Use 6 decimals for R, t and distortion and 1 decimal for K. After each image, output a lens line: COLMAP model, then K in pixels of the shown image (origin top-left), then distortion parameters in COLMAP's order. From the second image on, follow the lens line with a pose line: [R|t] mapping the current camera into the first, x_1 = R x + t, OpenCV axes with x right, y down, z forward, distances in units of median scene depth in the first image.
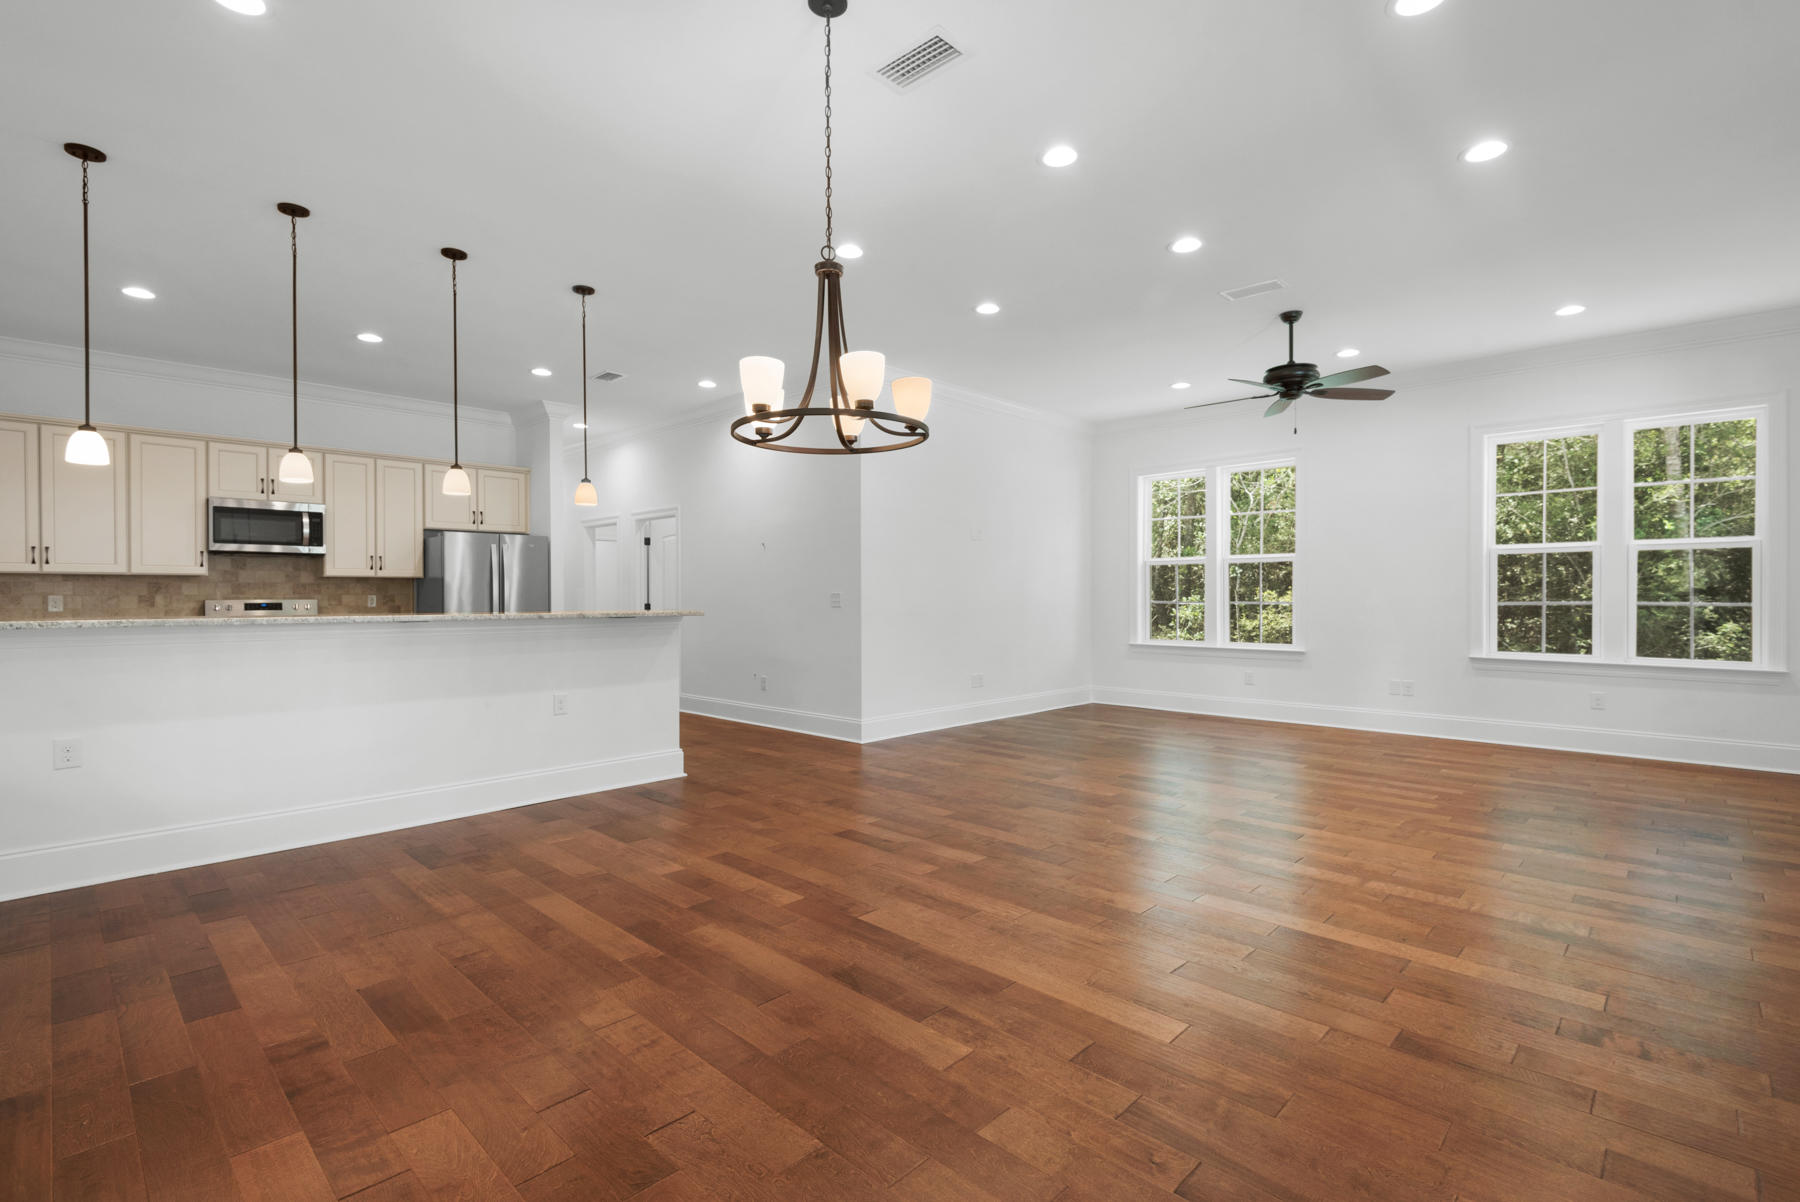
lens RADIAL K [[806.7, 0, 891.5], [0, 806.7, 596.1], [0, 0, 1]] dist [0.019140, -0.011442]
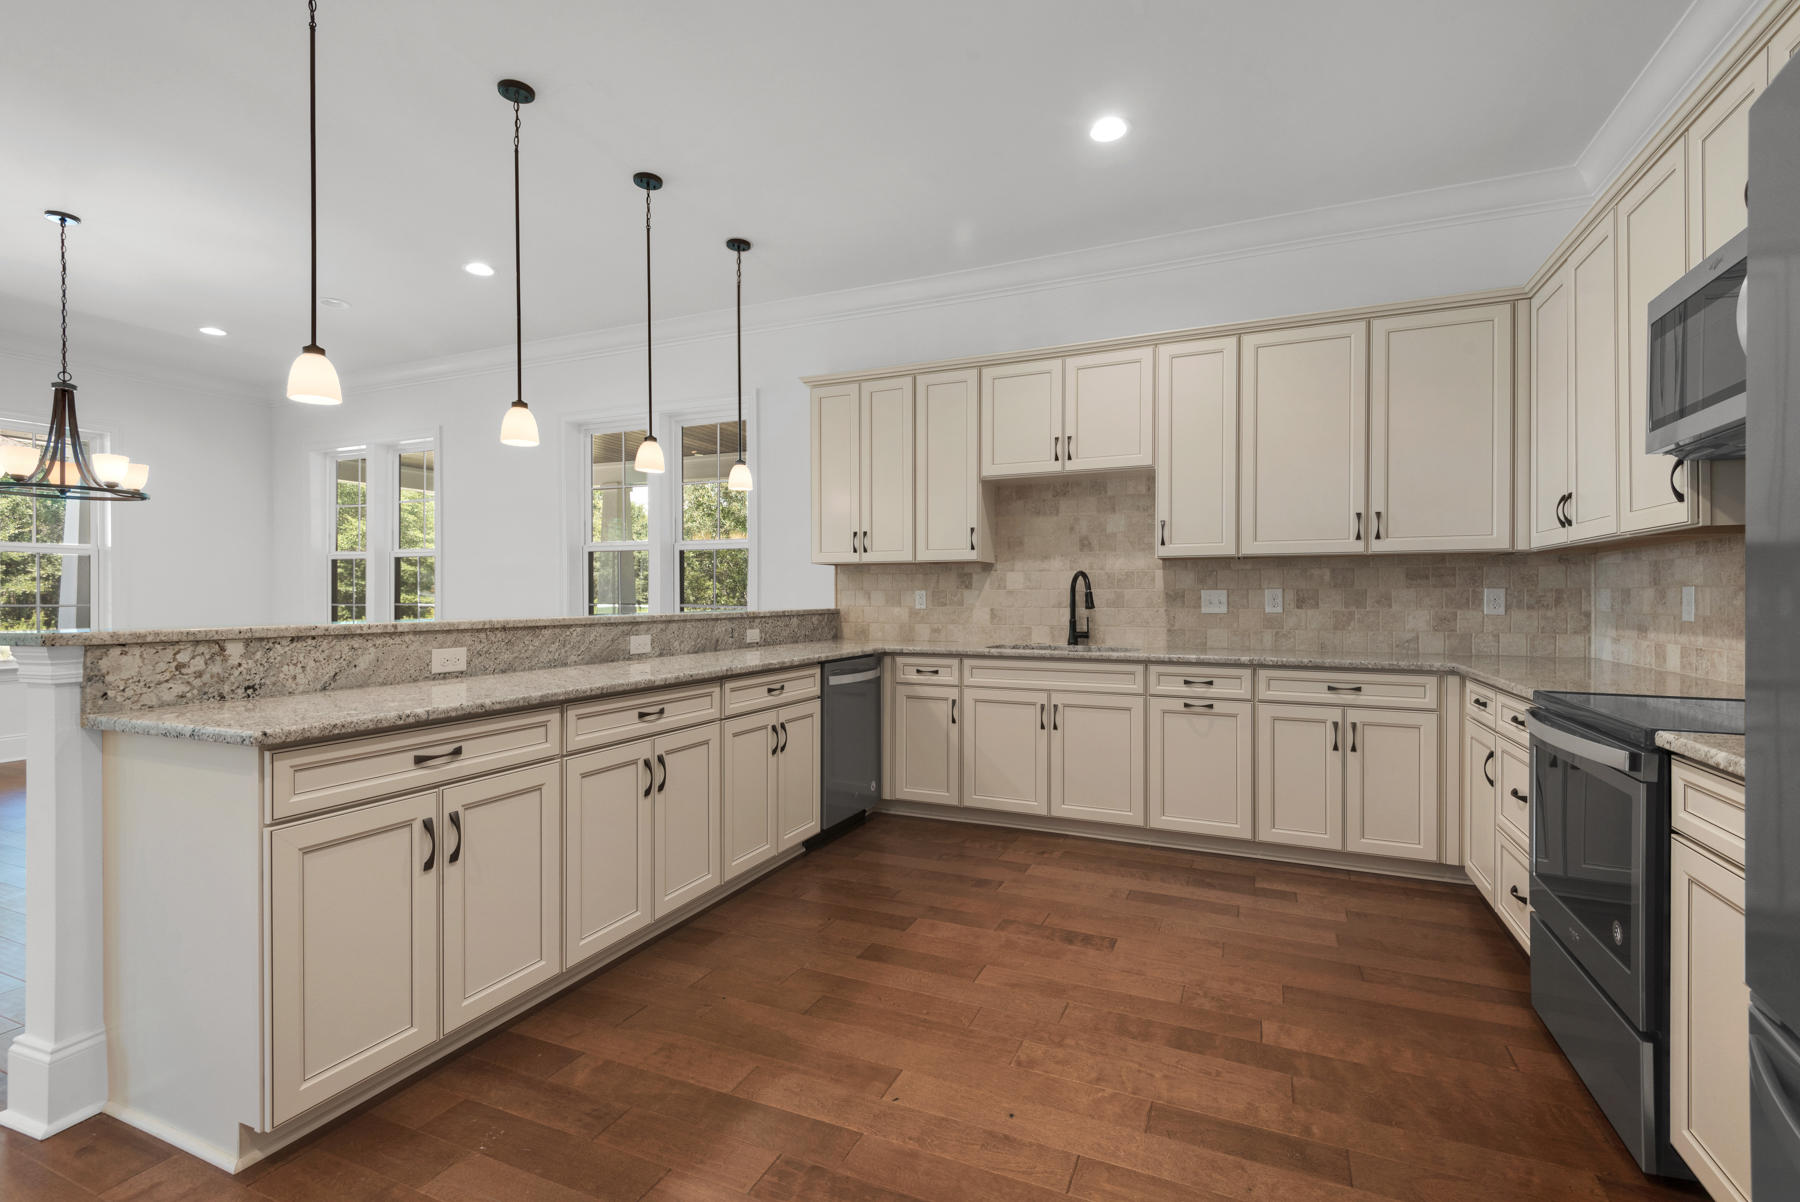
lens RADIAL K [[806.7, 0, 916.0], [0, 806.7, 606.8], [0, 0, 1]] dist [0.019140, -0.011442]
pose [[-0.928255, 0.009526, -0.371823, -0.412107], [0.004372, 0.999882, 0.014703, 0.001926], [0.371920, 0.012023, -0.928187, 1.199715]]
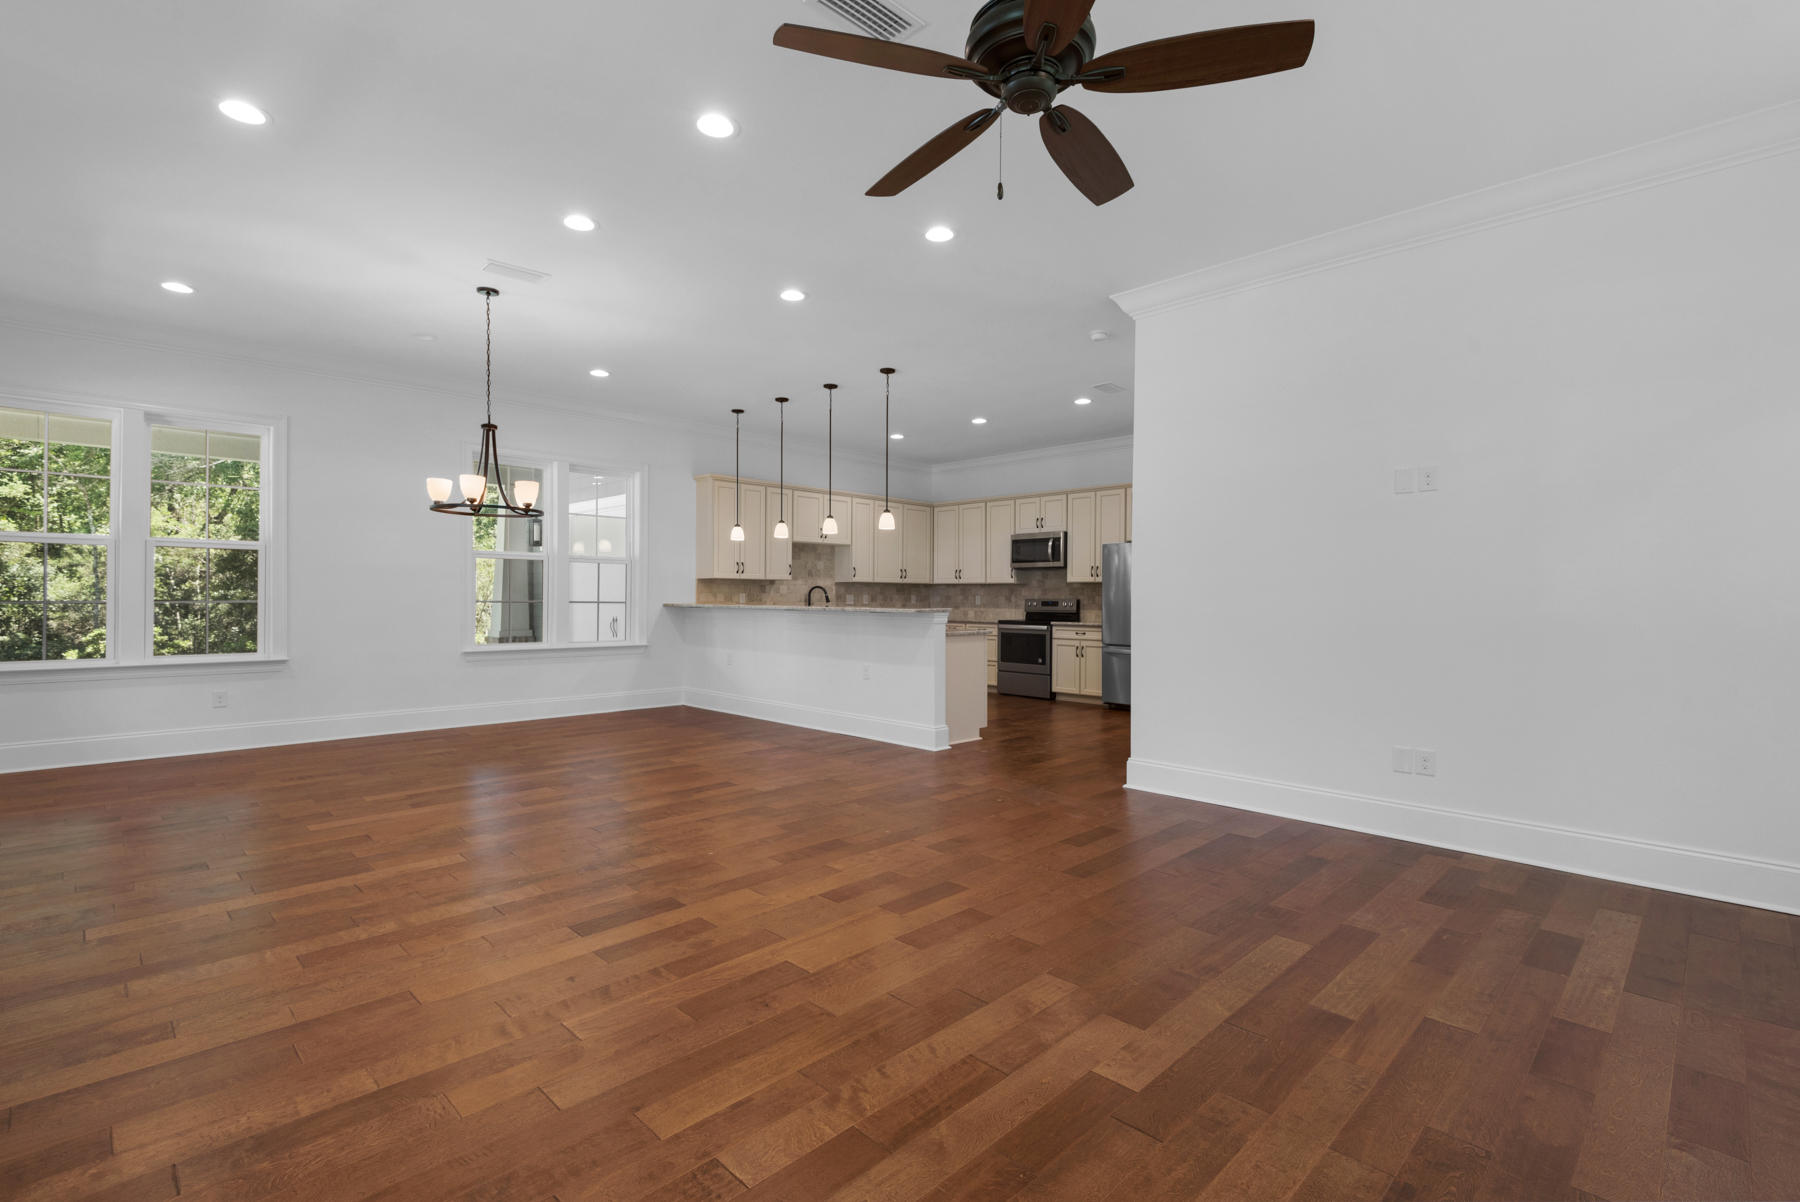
lens RADIAL K [[806.7, 0, 904.8], [0, 806.7, 603.3], [0, 0, 1]] dist [0.019140, -0.011442]
pose [[0.009913, 0.009873, -0.999902, 0.733835], [-0.005720, 0.999935, 0.009816, -0.000695], [0.999935, 0.005622, 0.009969, 0.772025]]
